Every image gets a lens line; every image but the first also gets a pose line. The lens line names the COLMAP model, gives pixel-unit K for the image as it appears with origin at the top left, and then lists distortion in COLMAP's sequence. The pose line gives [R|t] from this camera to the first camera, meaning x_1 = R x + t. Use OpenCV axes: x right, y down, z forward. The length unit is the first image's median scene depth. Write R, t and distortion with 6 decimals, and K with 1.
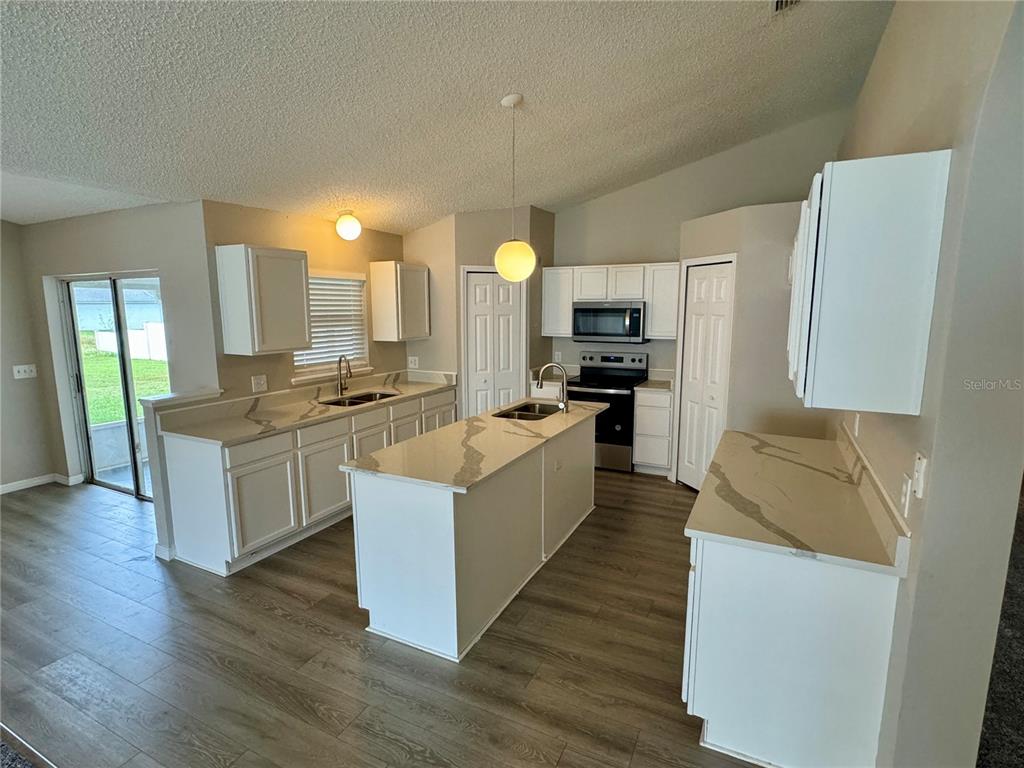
lens RADIAL K [[517.1, 0, 512.0], [0, 517.1, 384.0], [0, 0, 1]] dist [-0.002433, -0.000051]
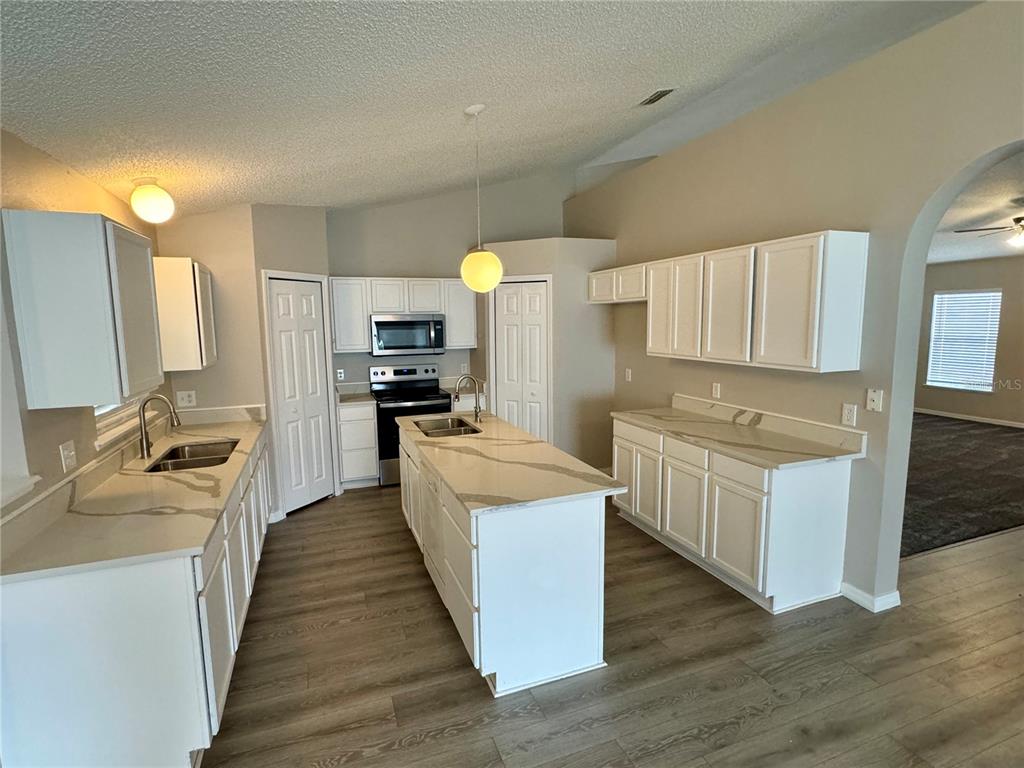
lens RADIAL K [[513.3, 0, 512.0], [0, 513.3, 384.0], [0, 0, 1]] dist [-0.000473, 0.000168]
pose [[0.677644, -0.100532, 0.728486, -0.554313], [0.121153, 0.992338, 0.024246, -0.034142], [-0.725342, 0.071828, 0.684631, 0.247267]]
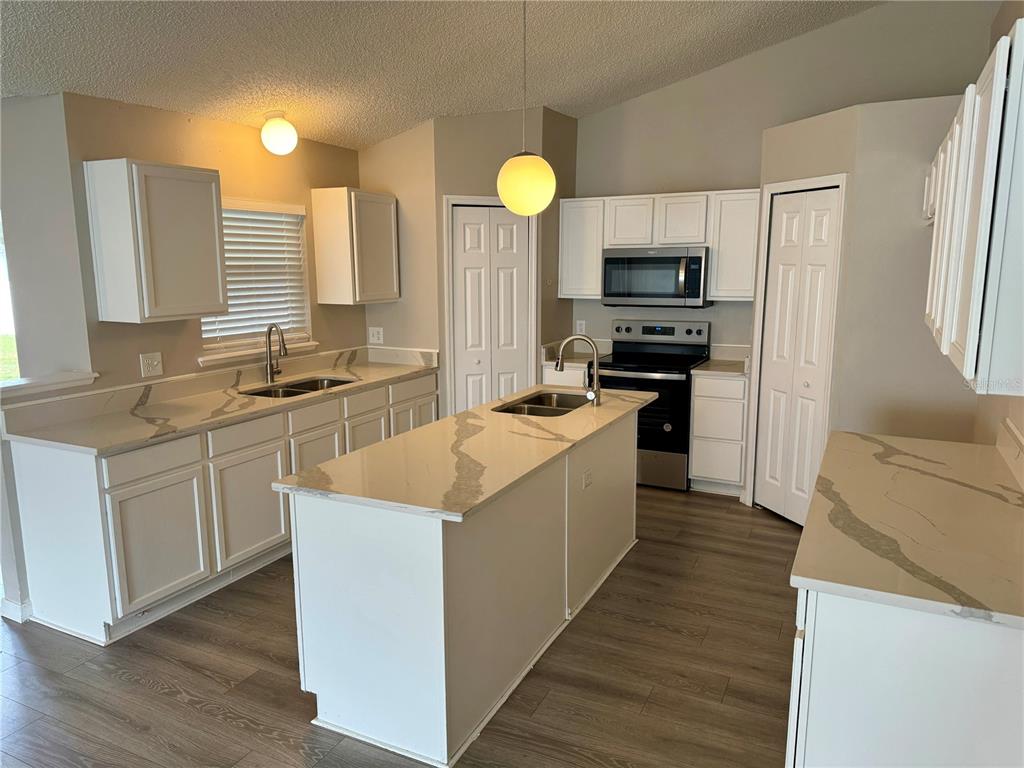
lens RADIAL K [[719.8, 0, 512.0], [0, 719.8, 384.0], [0, 0, 1]] dist [0.078633, -0.094038]
pose [[0.999982, -0.001611, 0.005848, -0.015390], [0.001486, 0.999772, 0.021297, 0.004851], [-0.005881, -0.021288, 0.999756, 0.027780]]
